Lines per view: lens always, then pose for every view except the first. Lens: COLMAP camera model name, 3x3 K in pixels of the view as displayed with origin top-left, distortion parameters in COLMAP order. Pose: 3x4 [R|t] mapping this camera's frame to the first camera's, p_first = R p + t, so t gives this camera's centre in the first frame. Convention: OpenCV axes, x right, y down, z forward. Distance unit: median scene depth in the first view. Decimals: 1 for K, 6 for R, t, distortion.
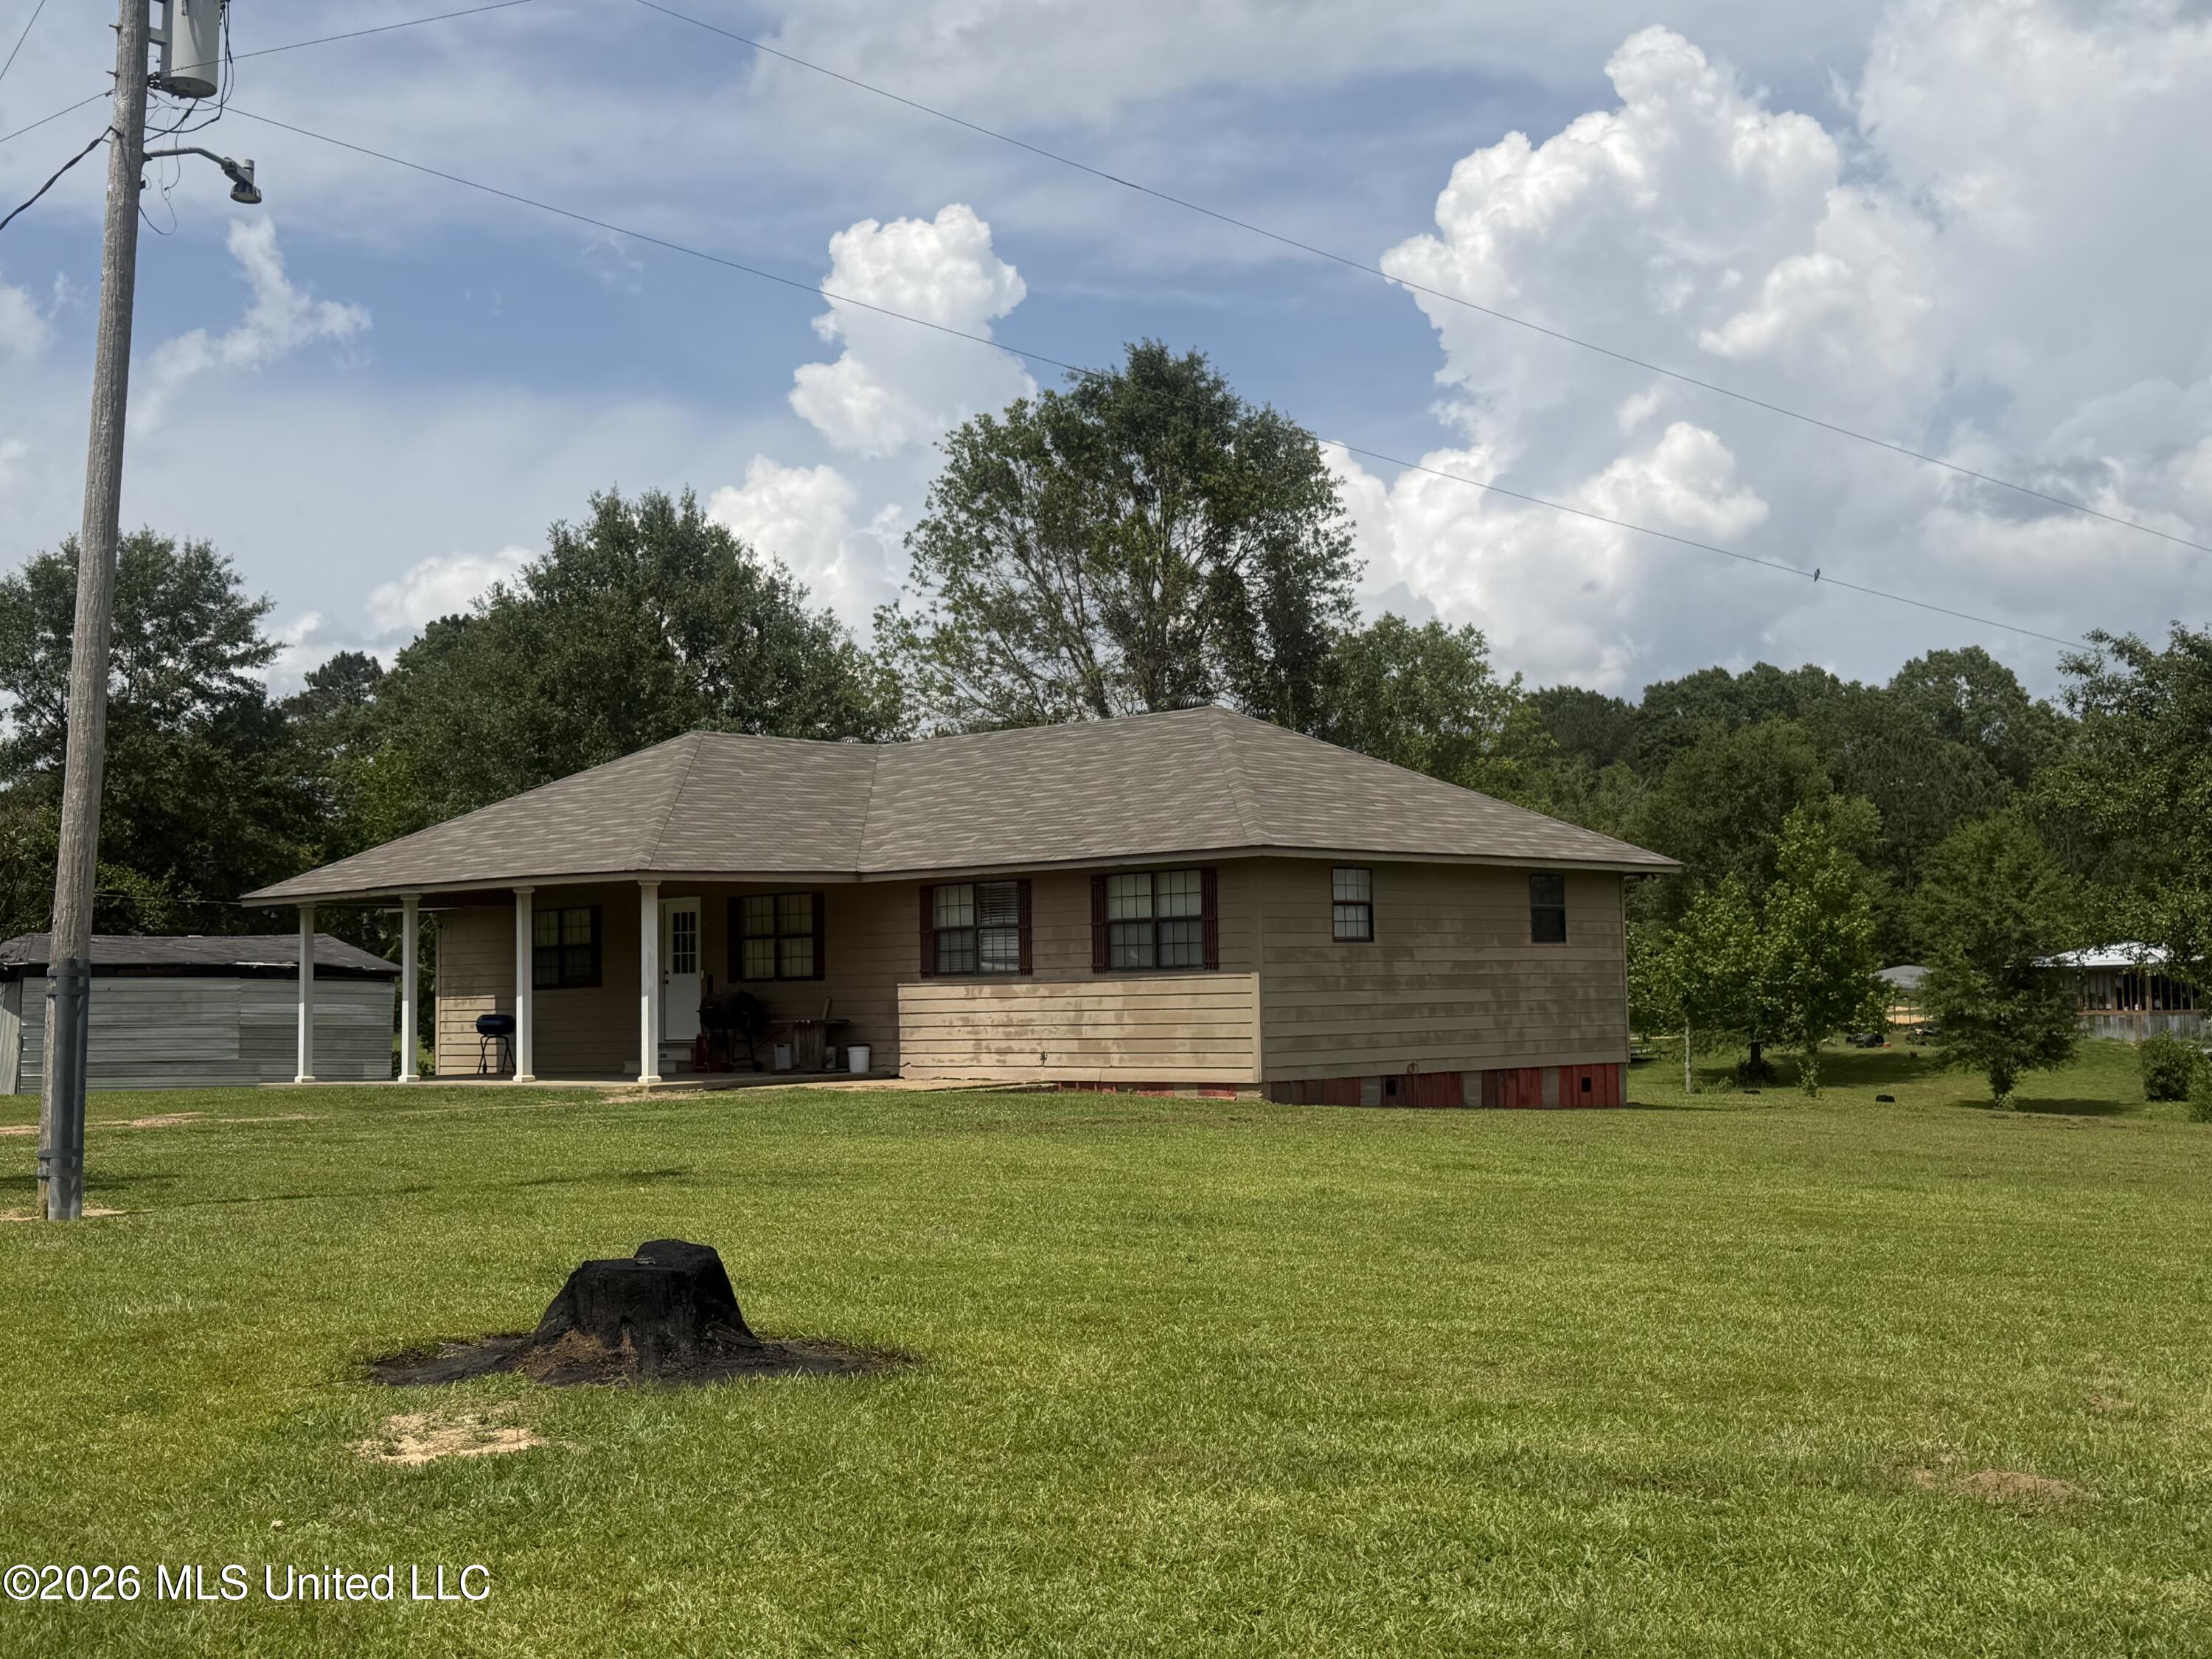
lens RADIAL K [[2681.1, 0, 1126.7], [0, 2681.1, 830.0], [0, 0, 1]] dist [0.077330, 0.000000]
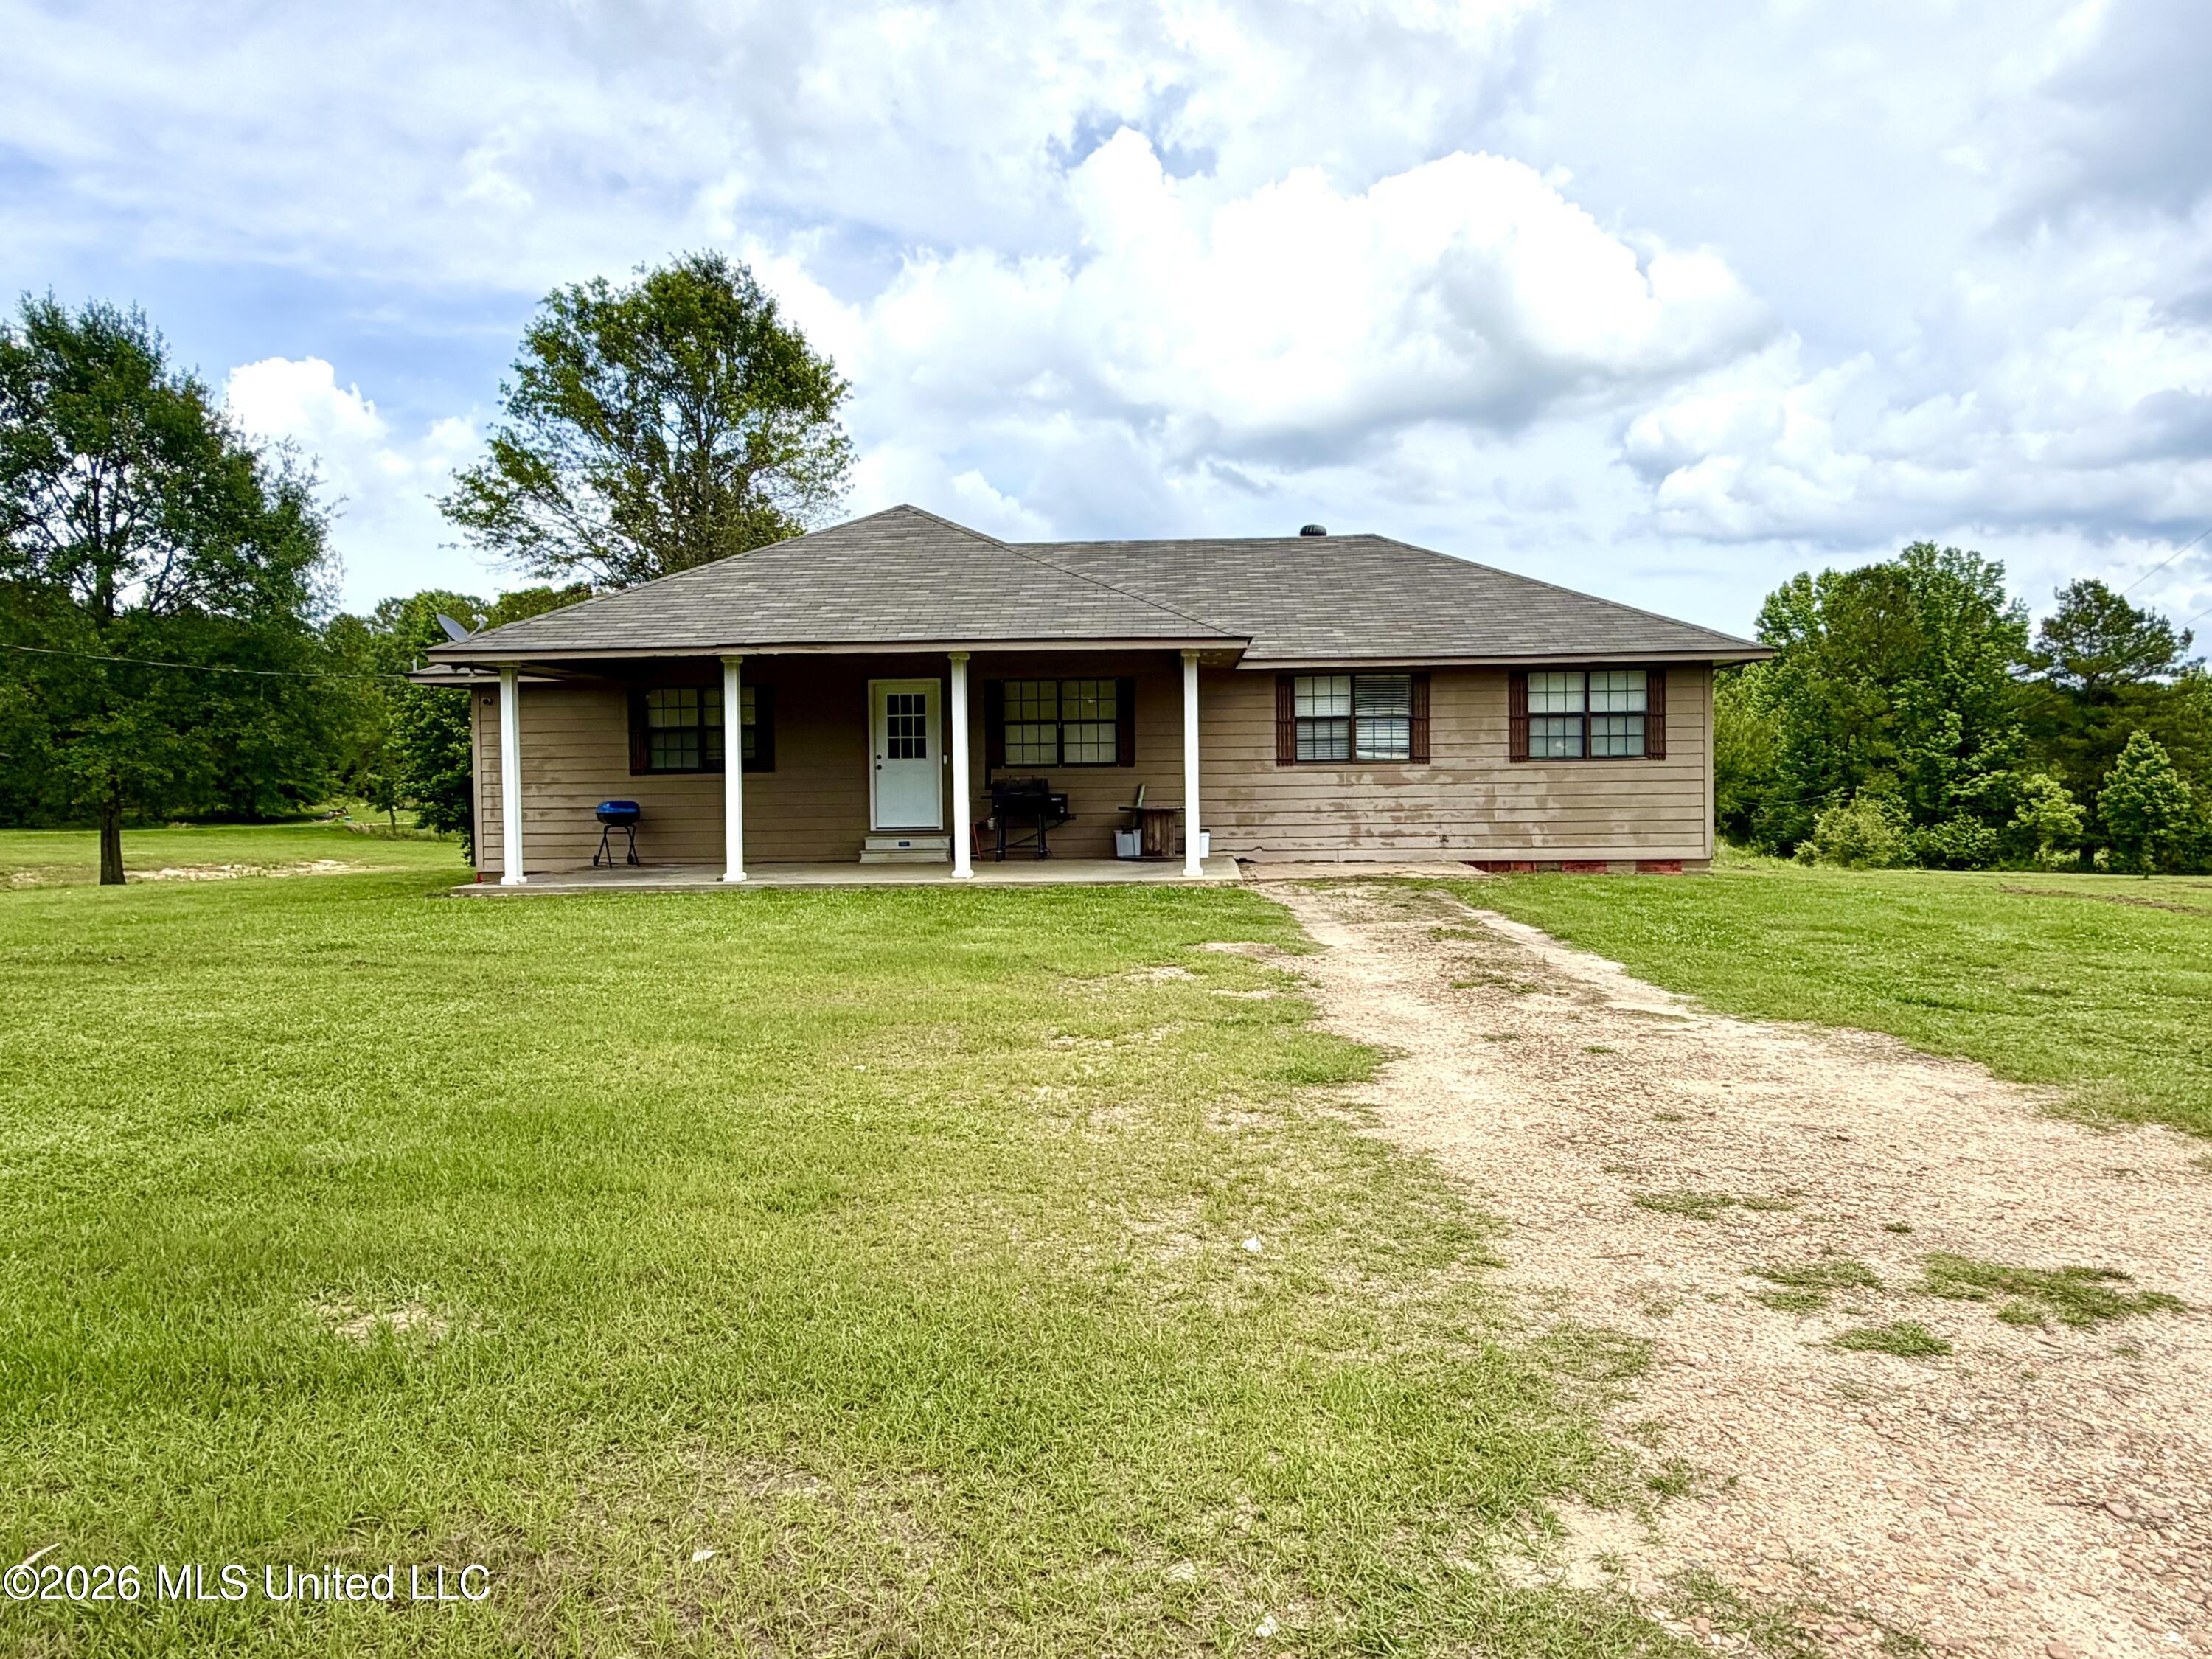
lens RADIAL K [[1499.0, 0, 1102.6], [0, 1499.0, 821.3], [0, 0, 1]] dist [0.007765, 0.001278]
pose [[0.781887, -0.011918, 0.623306, -0.476582], [-0.039727, 0.996833, 0.068895, 0.038337], [-0.622153, -0.078630, 0.778937, 0.571945]]
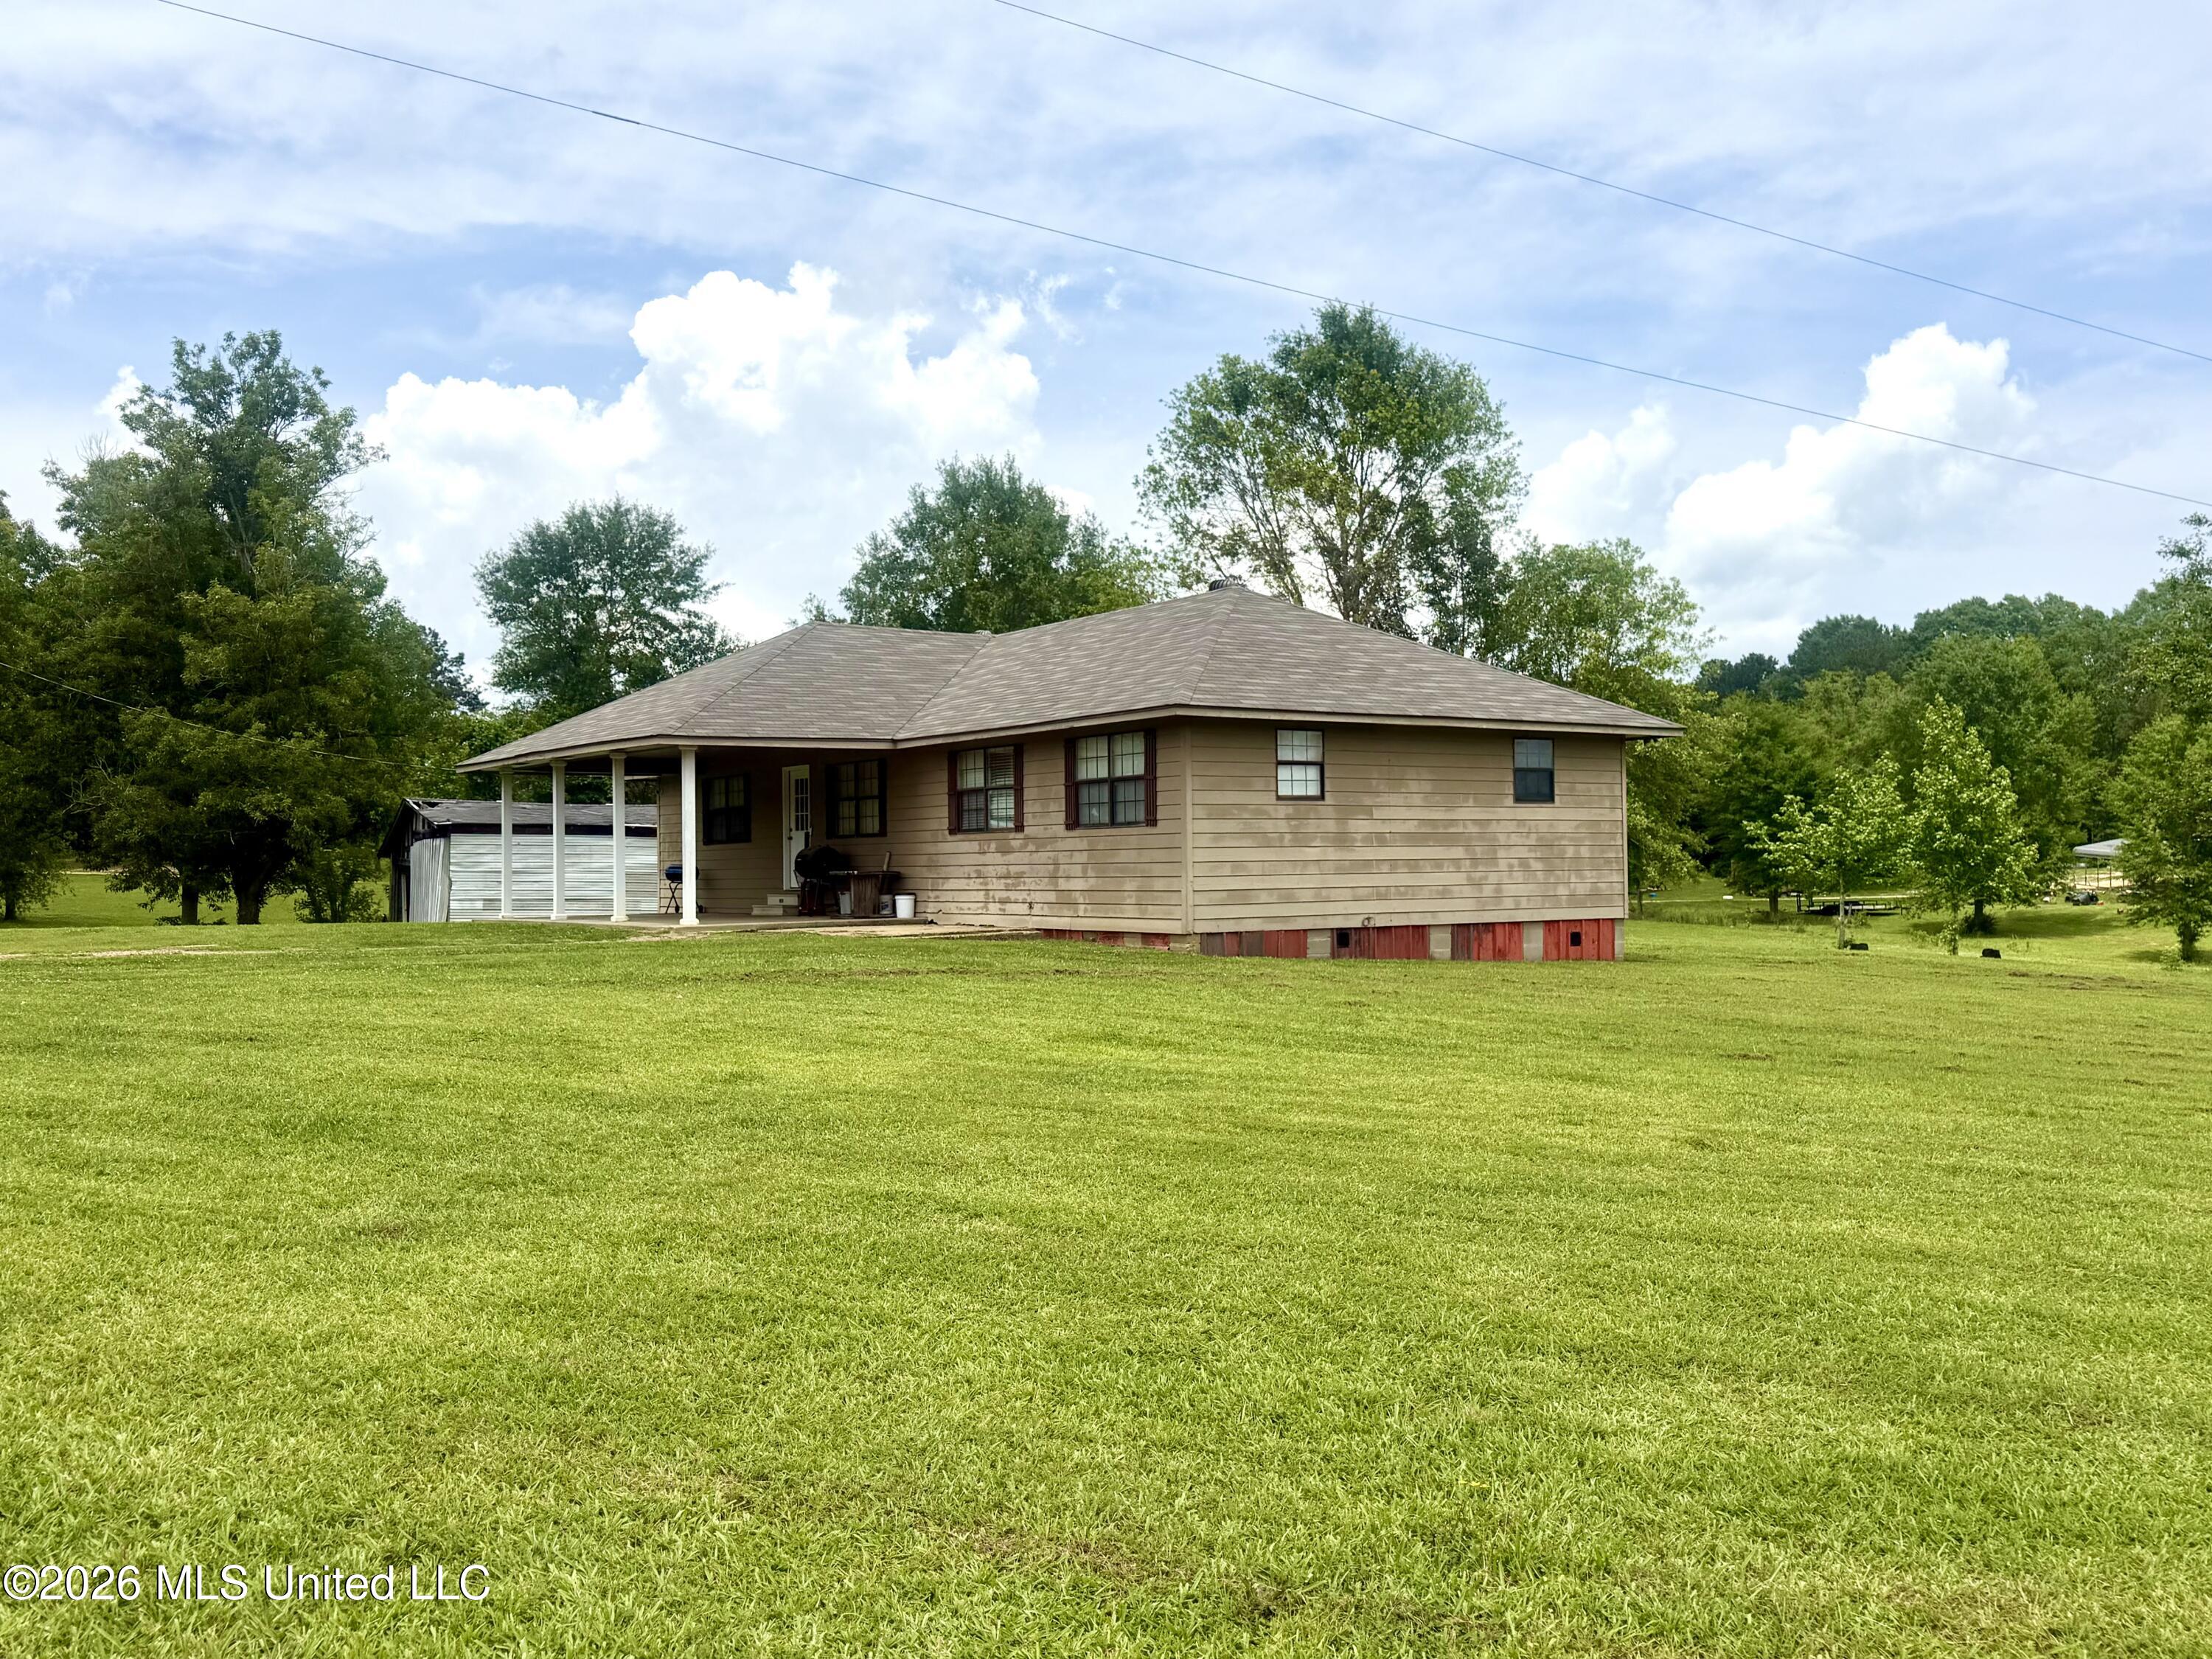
lens RADIAL K [[1925.9, 0, 1081.8], [0, 1925.9, 820.9], [0, 0, 1]] dist [0.037659, -0.041223]
pose [[0.973315, 0.002253, -0.229460, 0.156647], [0.007342, 0.999134, 0.040953, 0.016555], [0.229354, -0.041545, 0.972456, 0.226405]]
